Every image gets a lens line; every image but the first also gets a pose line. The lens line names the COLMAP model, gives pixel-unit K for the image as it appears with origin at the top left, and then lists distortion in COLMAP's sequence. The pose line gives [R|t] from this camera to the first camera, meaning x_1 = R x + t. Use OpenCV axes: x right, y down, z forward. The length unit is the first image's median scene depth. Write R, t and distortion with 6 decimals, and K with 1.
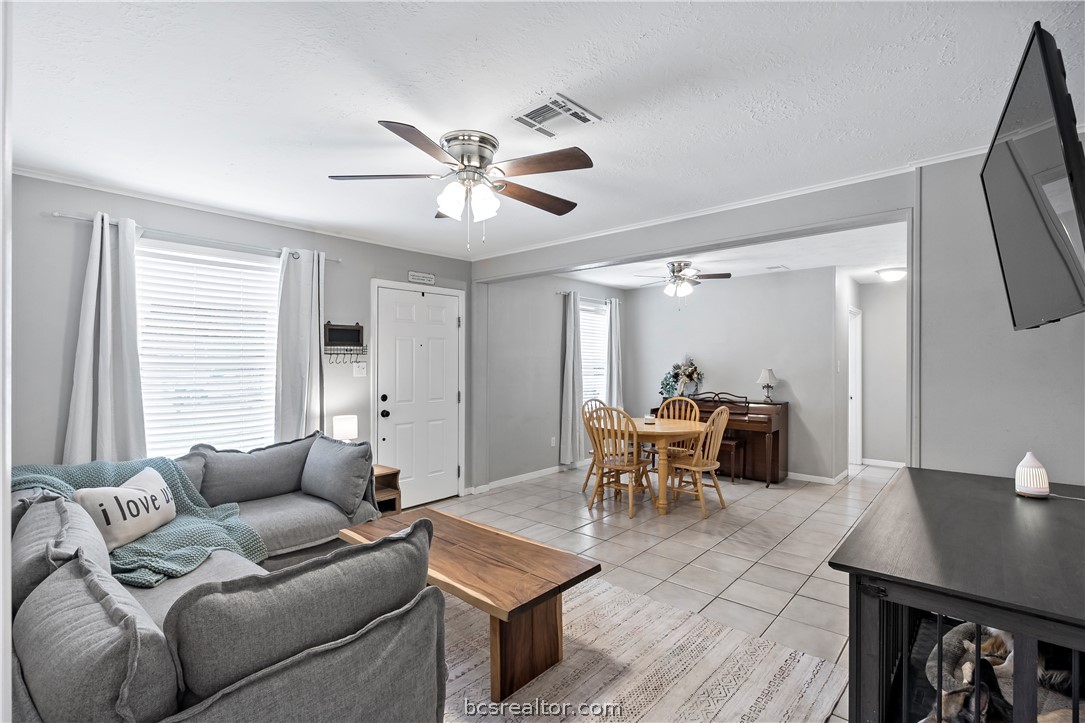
lens RADIAL K [[508.2, 0, 538.2], [0, 508.2, 359.6], [0, 0, 1]] dist [-0.004958, -0.001009]
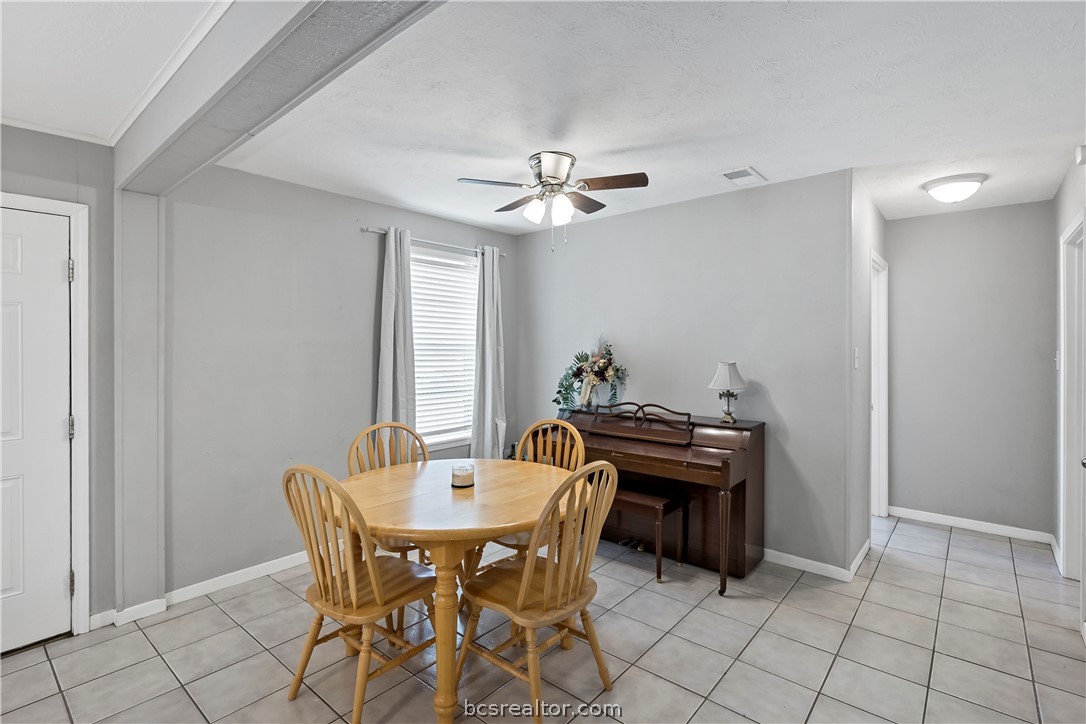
lens RADIAL K [[508.7, 0, 536.8], [0, 508.7, 343.6], [0, 0, 1]] dist [-0.004958, -0.001009]
pose [[0.999951, -0.002789, 0.009546, 0.302084], [0.002761, 0.999992, 0.002894, -0.005503], [-0.009554, -0.002867, 0.999950, 0.567921]]
